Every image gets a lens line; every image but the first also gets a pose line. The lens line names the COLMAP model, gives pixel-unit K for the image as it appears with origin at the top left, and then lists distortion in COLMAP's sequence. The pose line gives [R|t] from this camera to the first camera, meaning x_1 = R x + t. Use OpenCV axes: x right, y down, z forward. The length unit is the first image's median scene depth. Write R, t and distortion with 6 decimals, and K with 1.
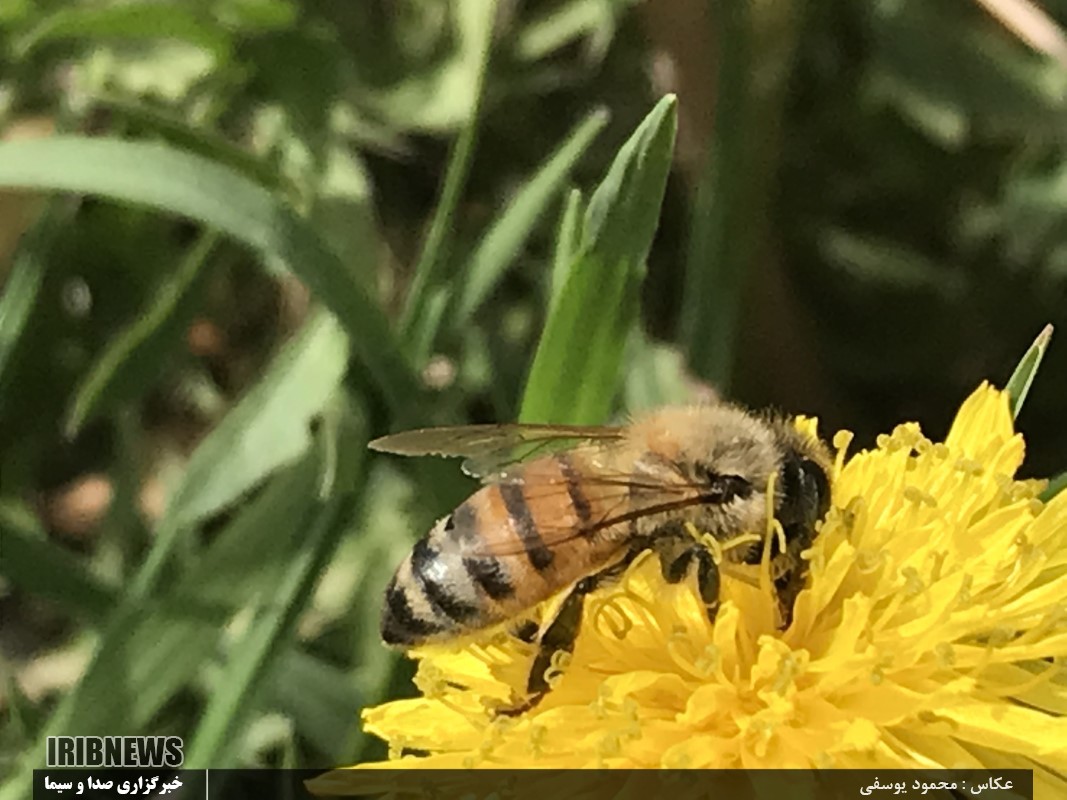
lens RADIAL K [[4750.4, 0, 533.5], [0, 4750.4, 400.0], [0, 0, 1]] dist [1.193406, 5.432593]
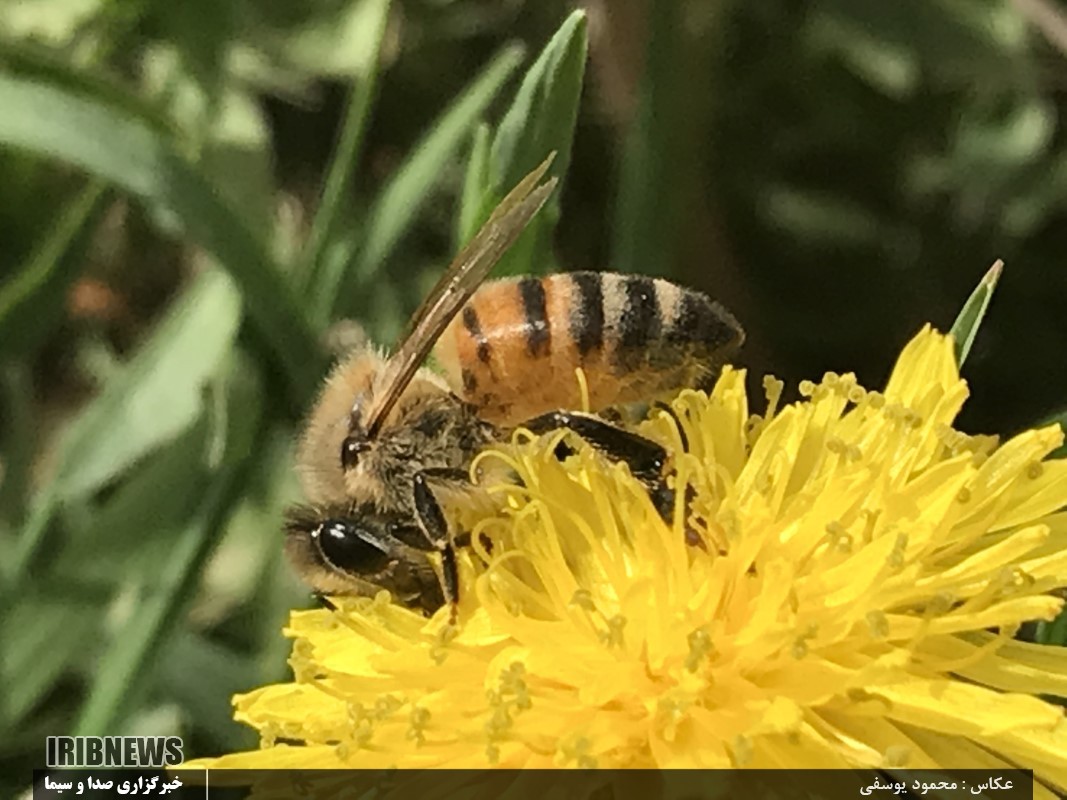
lens RADIAL K [[4750.4, 0, 533.5], [0, 4750.4, 400.0], [0, 0, 1]] dist [1.193406, 5.432593]
pose [[0.999968, -0.004488, 0.006590, 0.015276], [0.004488, 0.999990, 0.000040, 0.010339], [-0.006590, -0.000011, 0.999978, 0.108439]]
